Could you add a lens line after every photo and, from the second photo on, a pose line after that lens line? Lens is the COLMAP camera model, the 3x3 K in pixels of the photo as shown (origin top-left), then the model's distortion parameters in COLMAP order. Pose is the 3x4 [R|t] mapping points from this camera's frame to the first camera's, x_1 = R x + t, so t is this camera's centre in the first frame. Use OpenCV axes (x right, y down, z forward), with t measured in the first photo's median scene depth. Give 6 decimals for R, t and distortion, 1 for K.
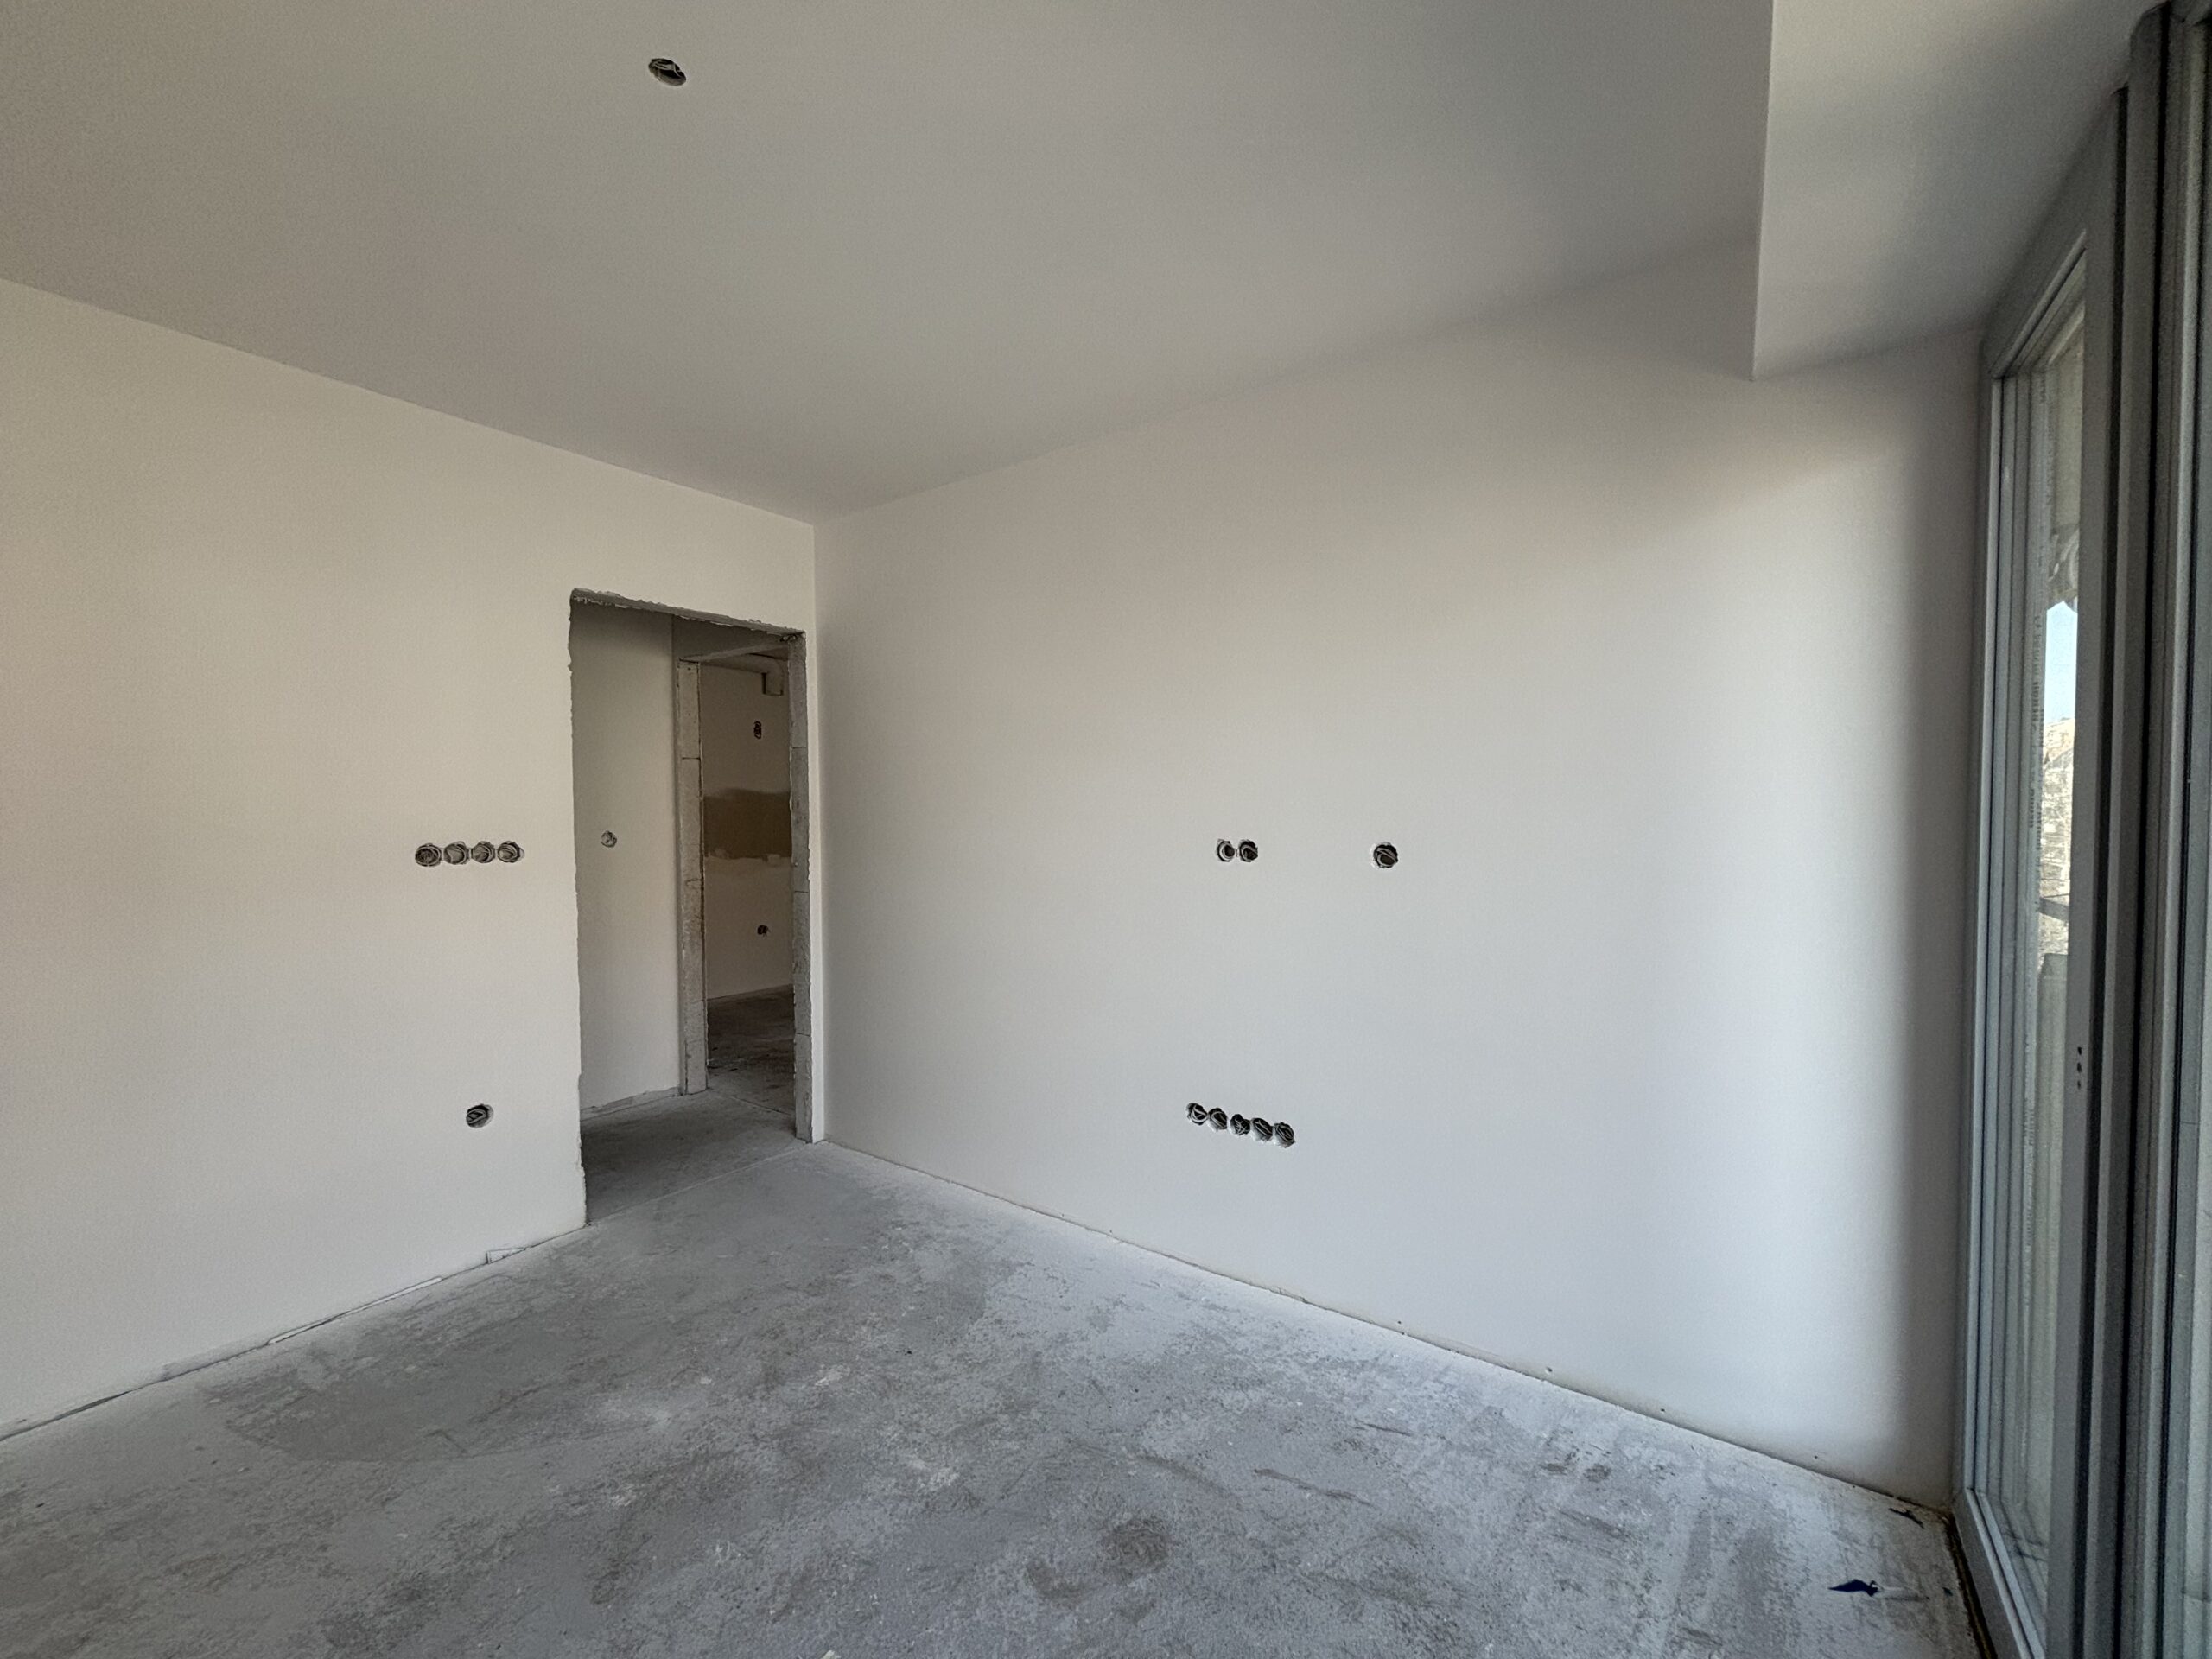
lens RADIAL K [[887.9, 0, 1098.3], [0, 887.9, 830.8], [0, 0, 1]] dist [-0.002329, -0.000325]
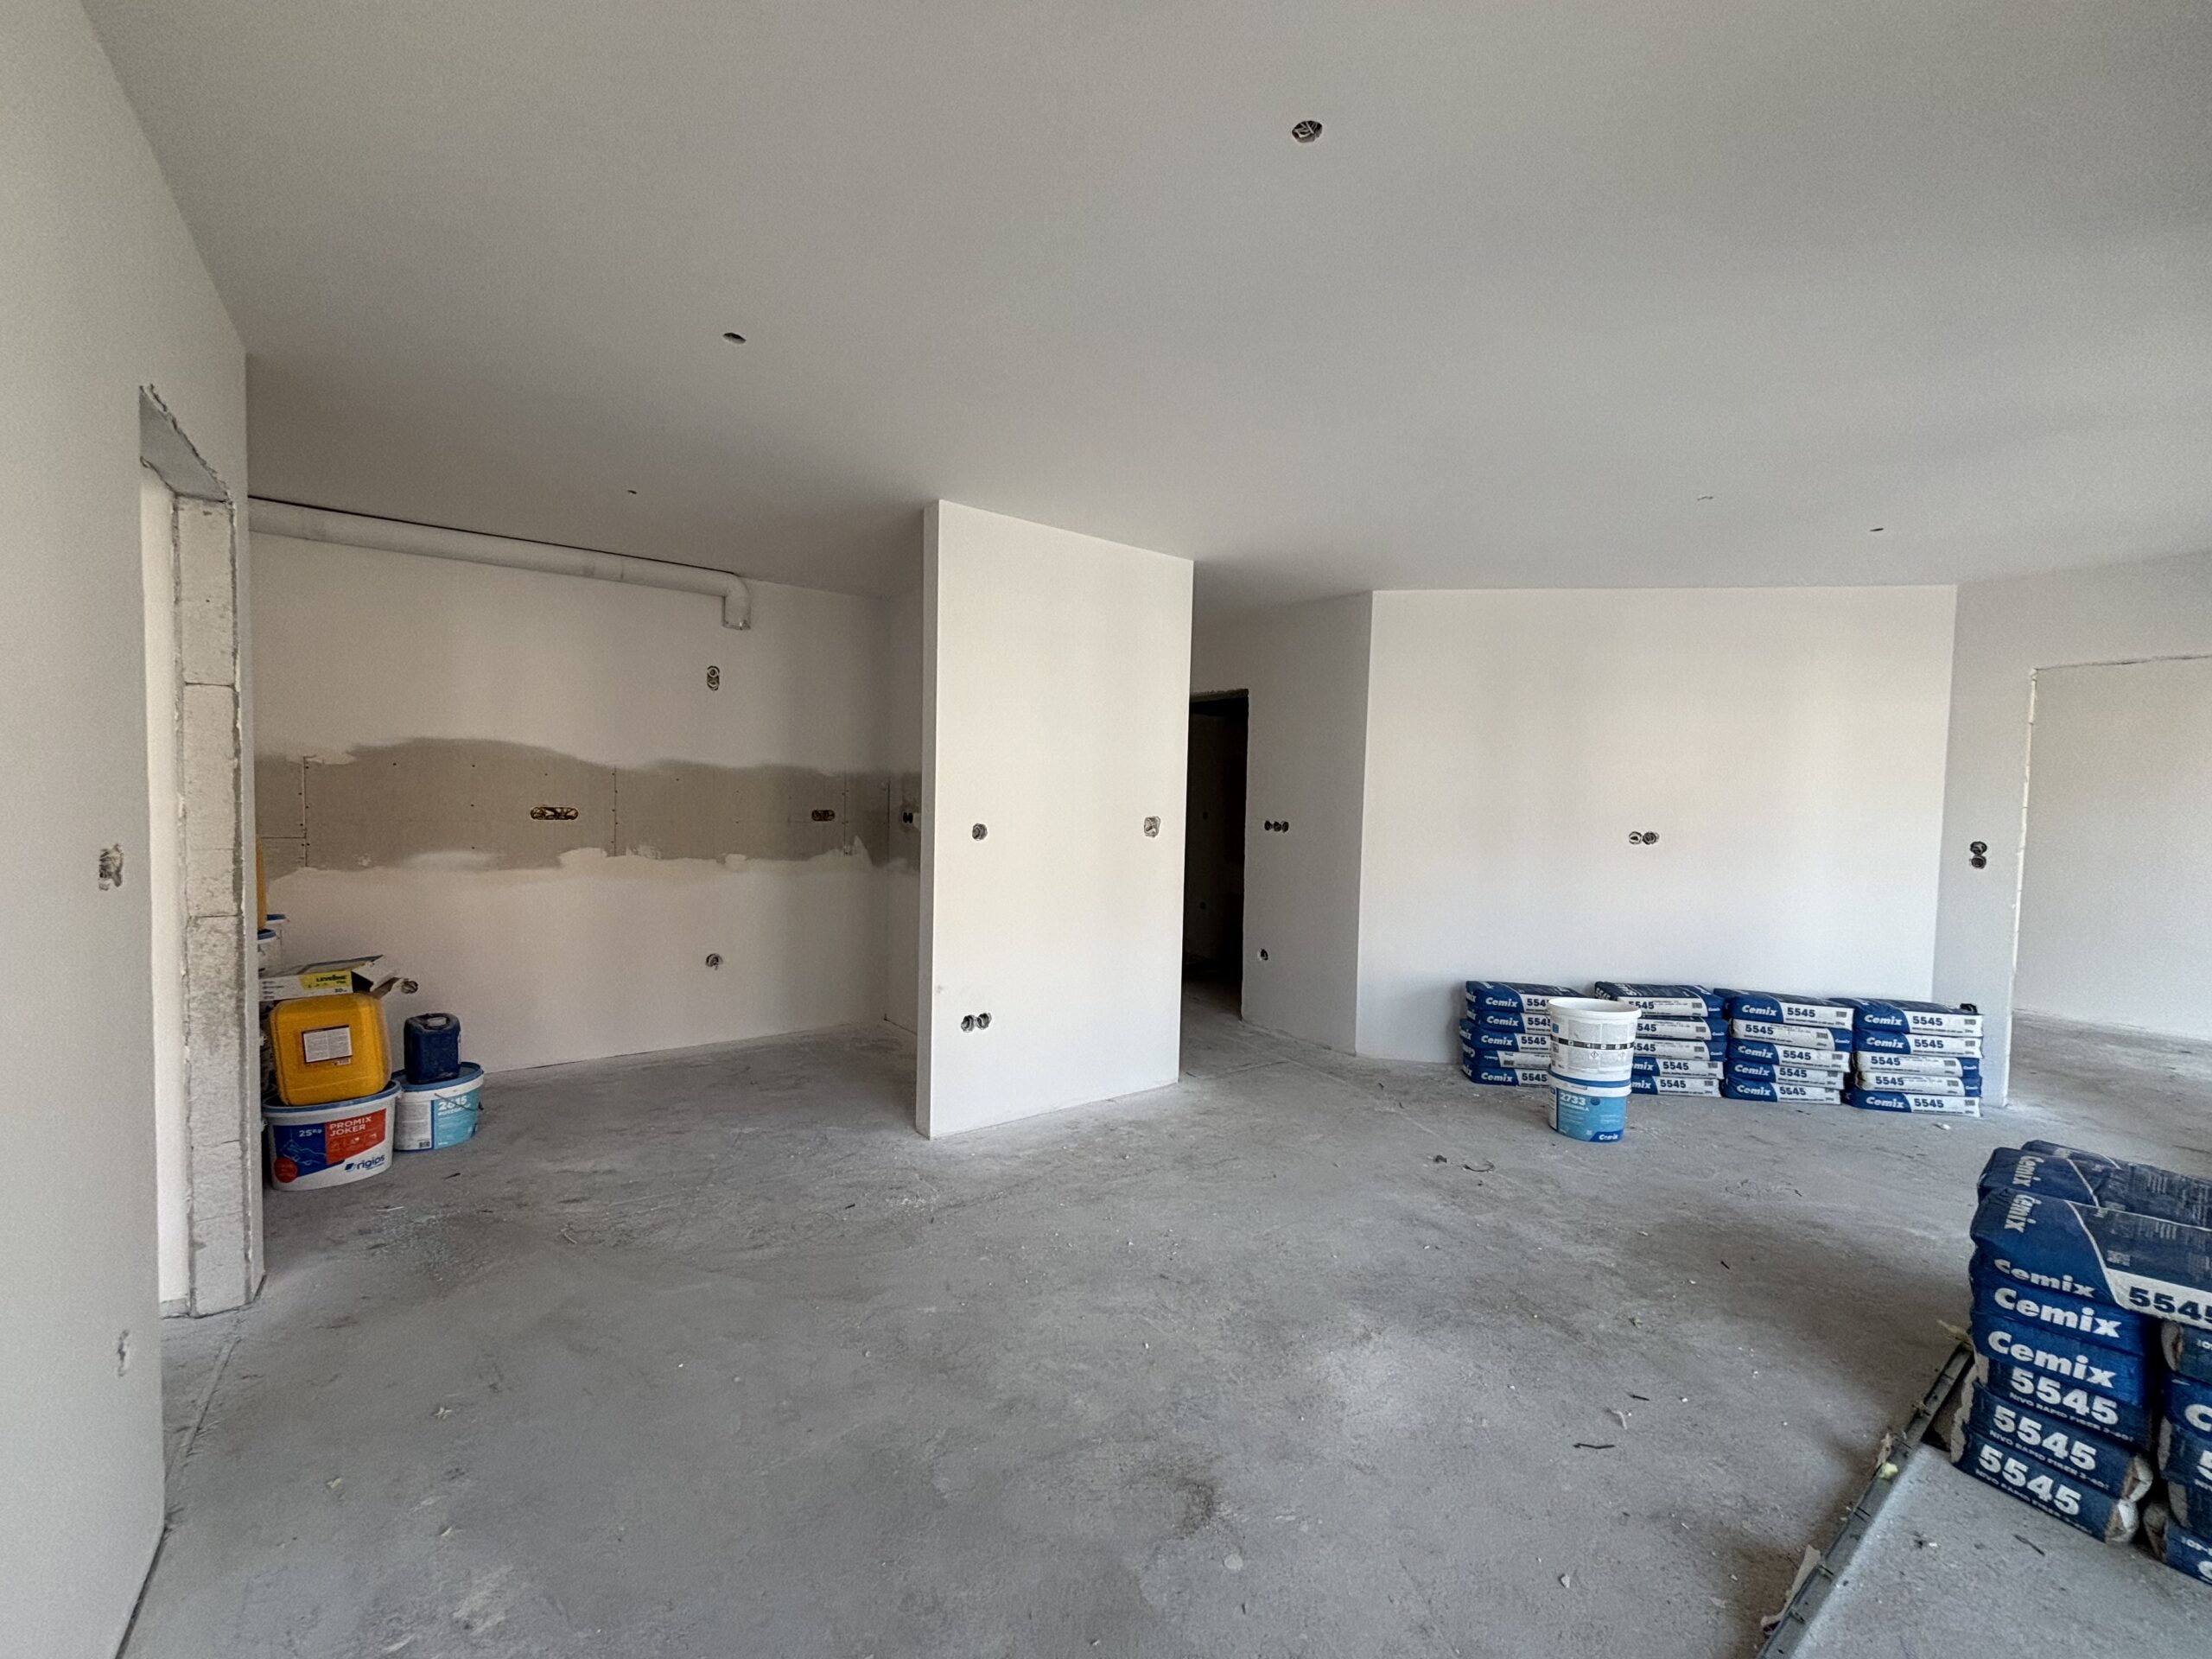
lens RADIAL K [[887.9, 0, 1098.3], [0, 887.9, 830.8], [0, 0, 1]] dist [-0.002329, -0.000325]
pose [[0.949748, 0.037228, -0.310794, 0.205110], [-0.034011, 0.999297, 0.015767, -0.021203], [0.311162, -0.004404, 0.950347, 0.659906]]
